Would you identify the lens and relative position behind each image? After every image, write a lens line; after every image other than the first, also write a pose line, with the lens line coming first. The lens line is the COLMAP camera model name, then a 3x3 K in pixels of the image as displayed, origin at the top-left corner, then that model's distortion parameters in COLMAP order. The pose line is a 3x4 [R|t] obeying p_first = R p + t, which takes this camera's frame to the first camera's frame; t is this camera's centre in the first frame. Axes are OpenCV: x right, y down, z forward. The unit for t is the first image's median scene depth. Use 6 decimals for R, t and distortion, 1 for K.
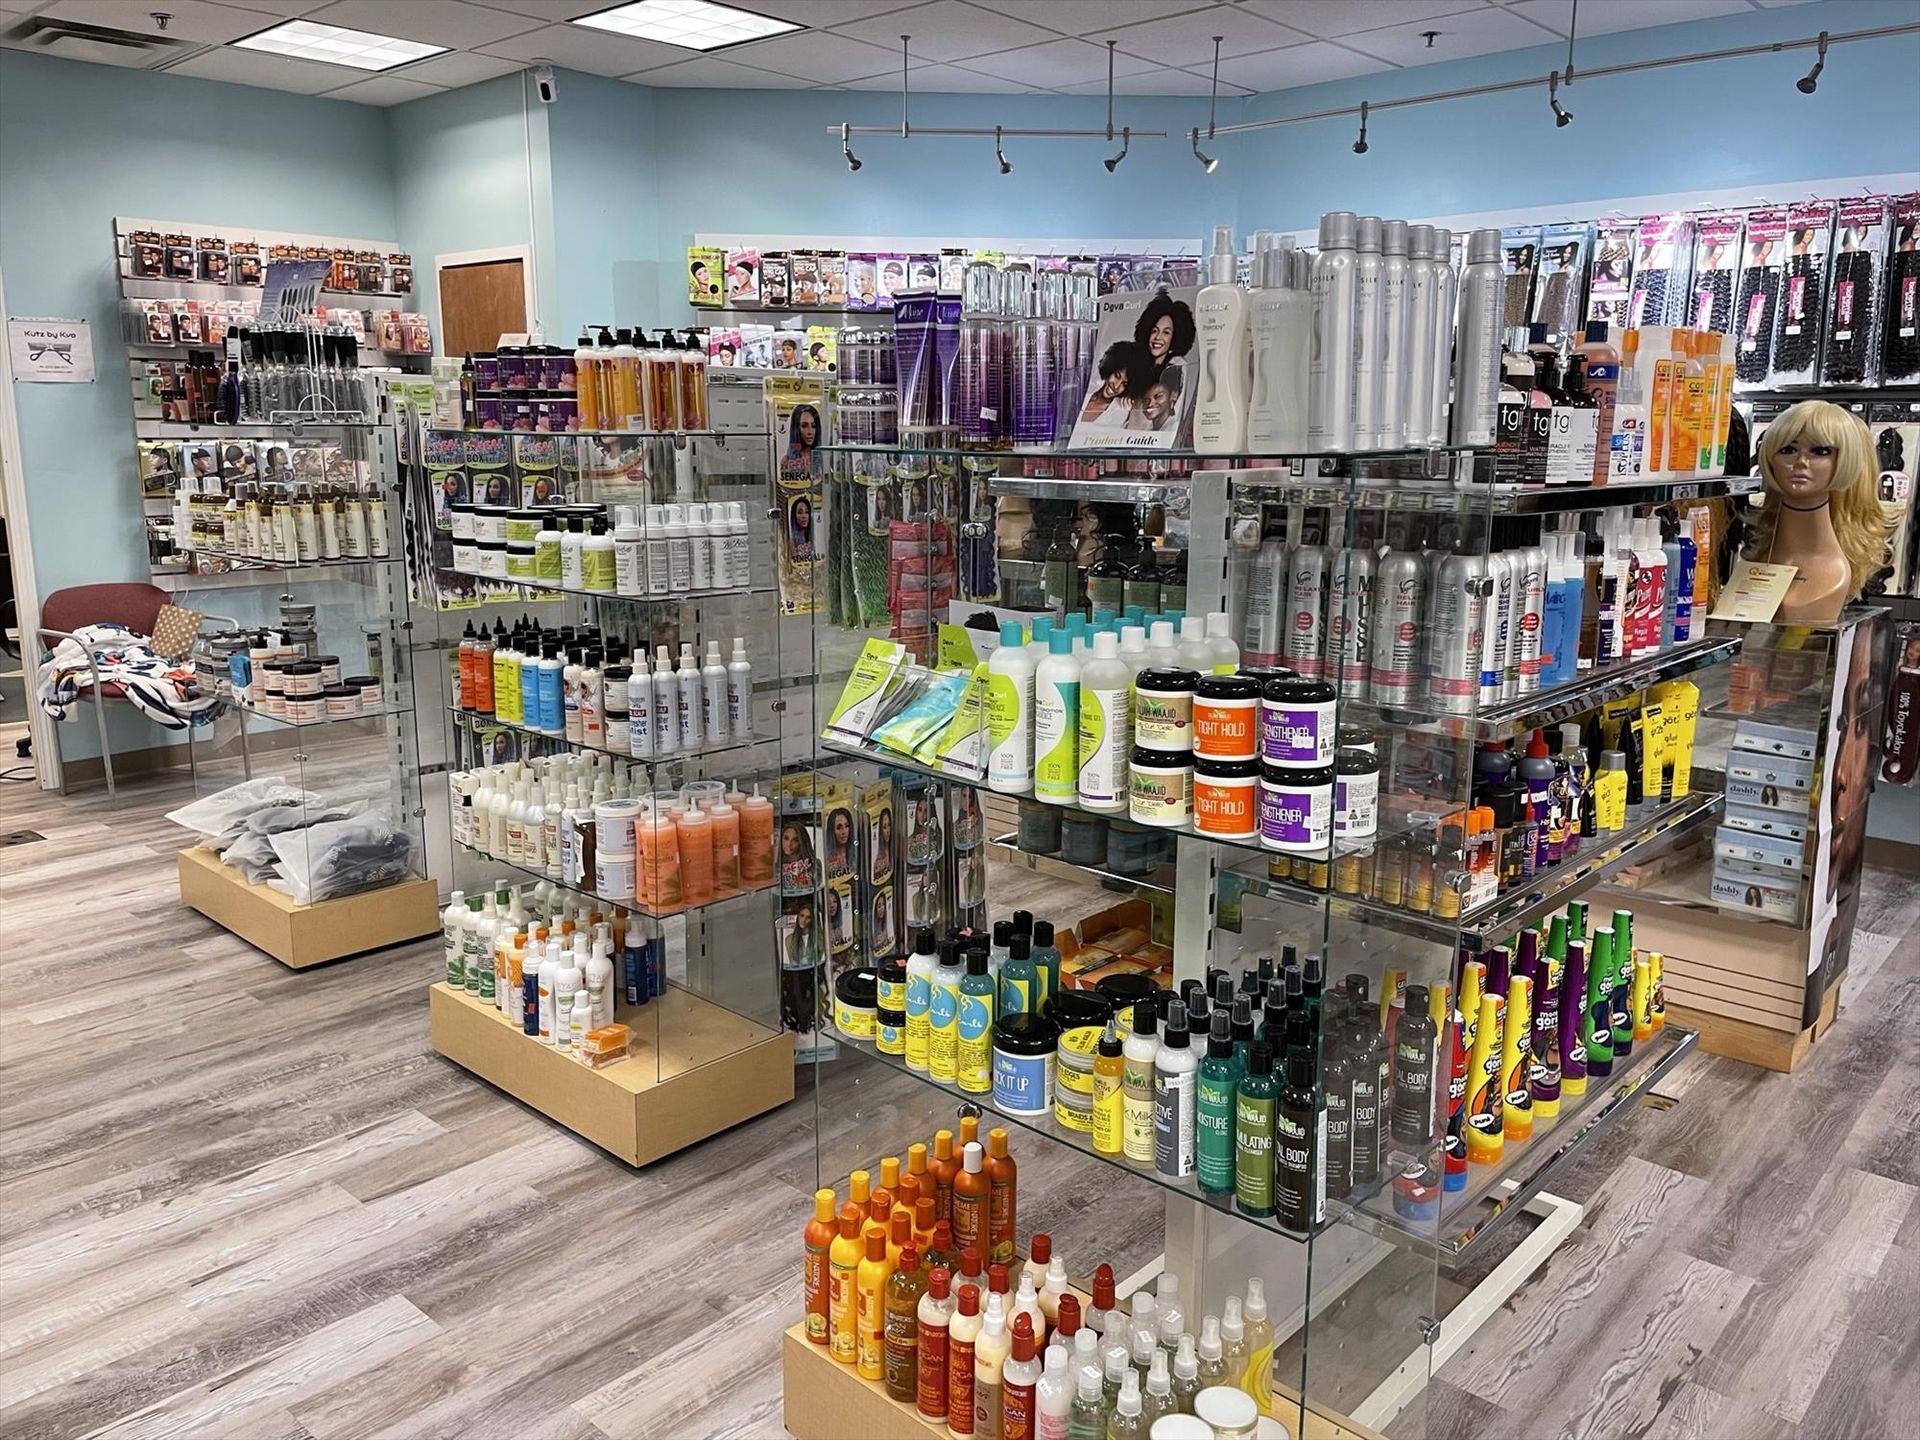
lens RADIAL K [[1478.9, 0, 951.4], [0, 1478.9, 719.6], [0, 0, 1]] dist [0.015879, -0.045632]
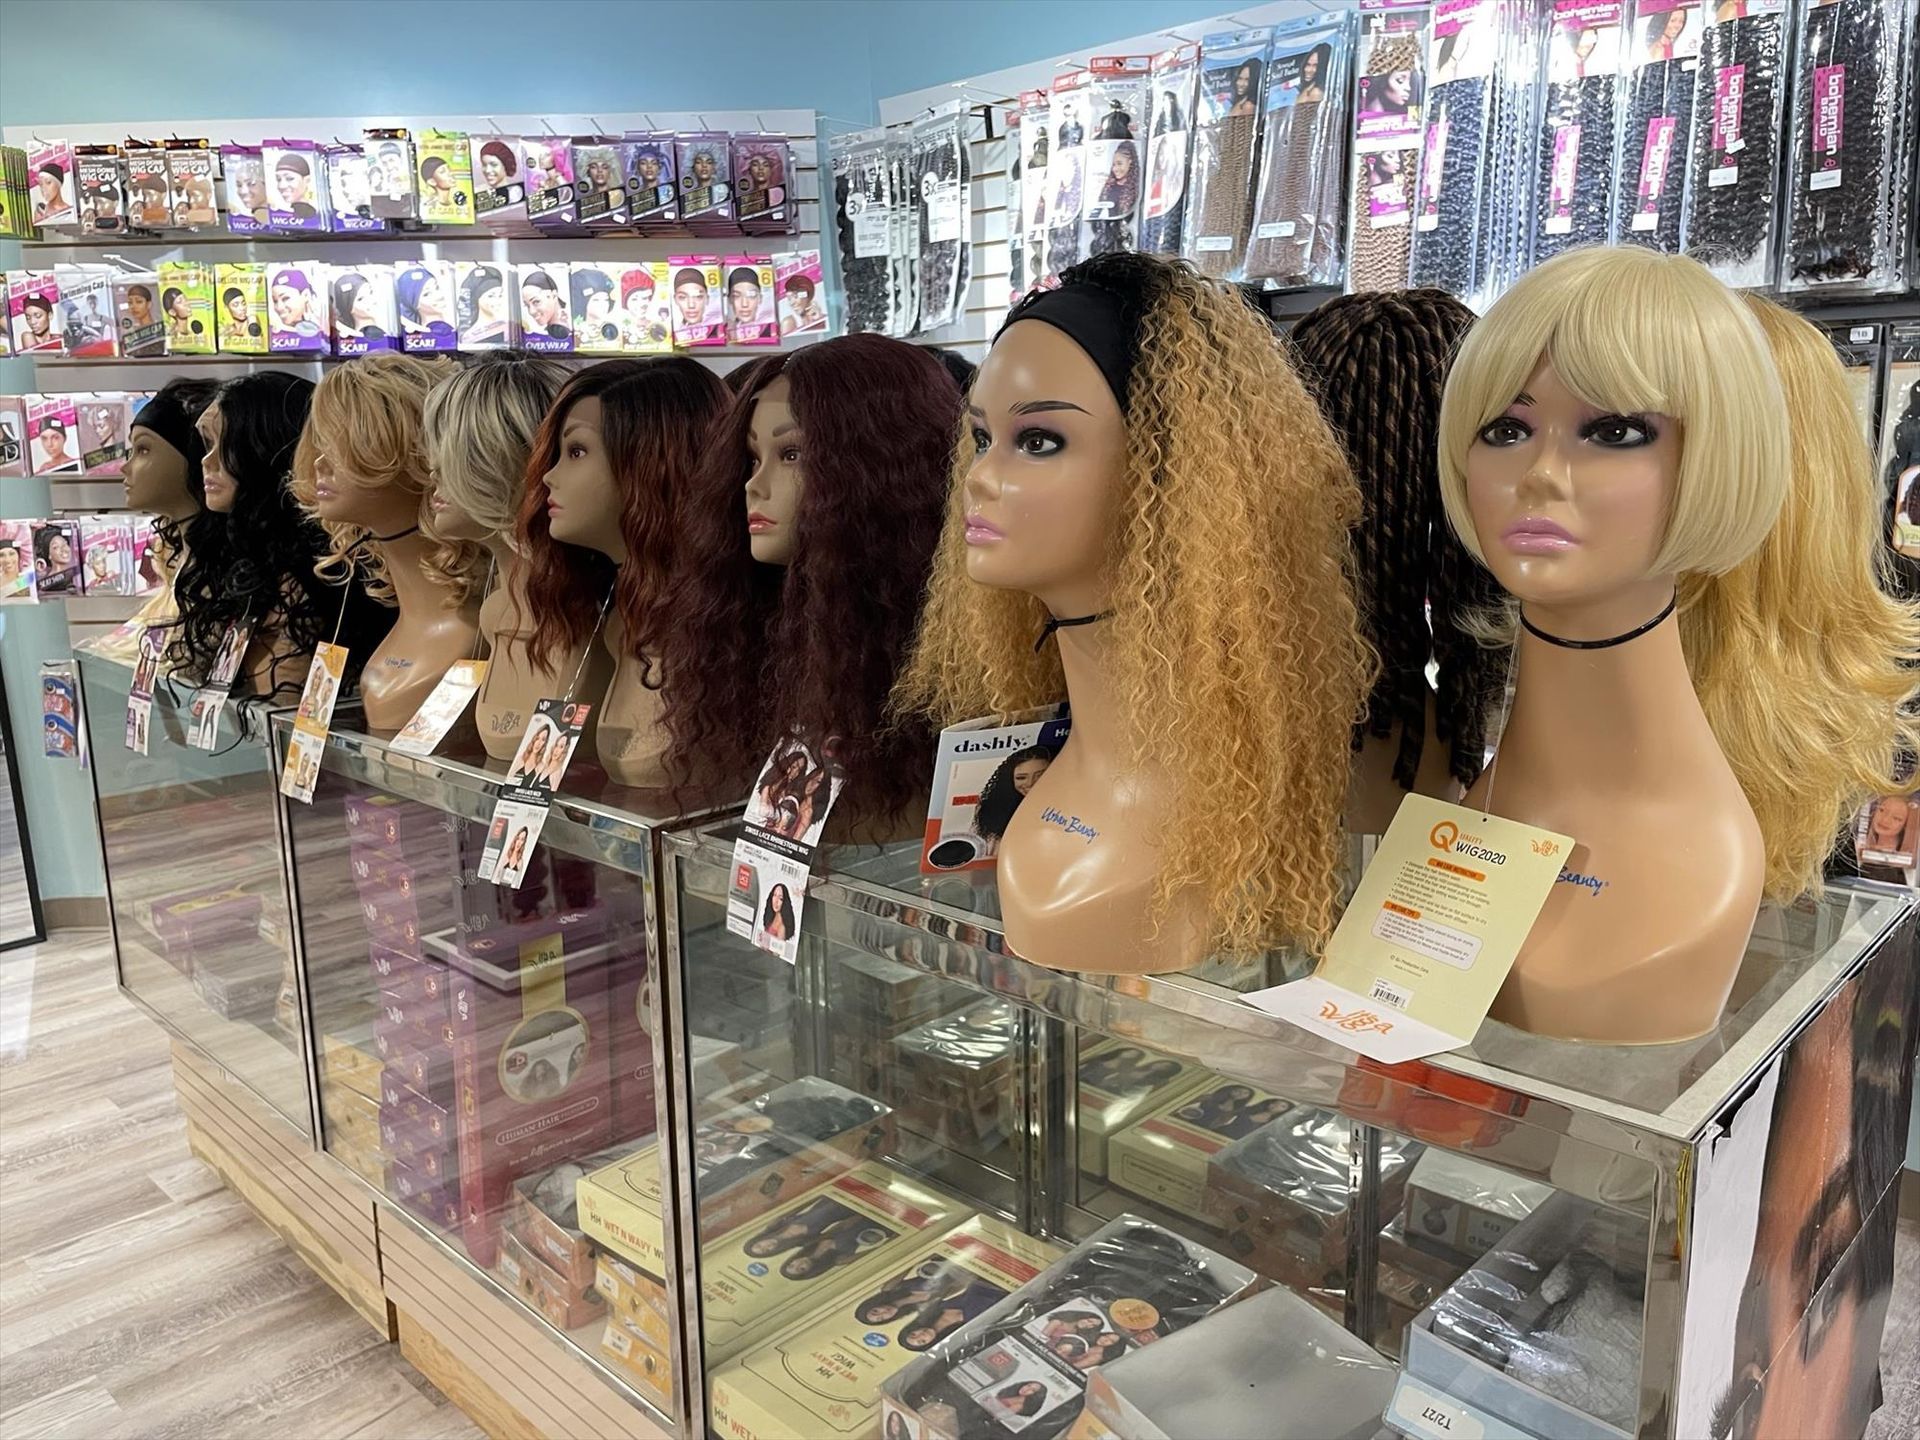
lens RADIAL K [[1478.9, 0, 969.6], [0, 1478.9, 715.0], [0, 0, 1]] dist [0.015879, -0.045632]
pose [[0.999516, -0.018534, -0.024991, 0.304938], [0.018570, 0.999827, 0.001217, -0.085370], [0.024964, -0.001681, 0.999687, 0.468732]]
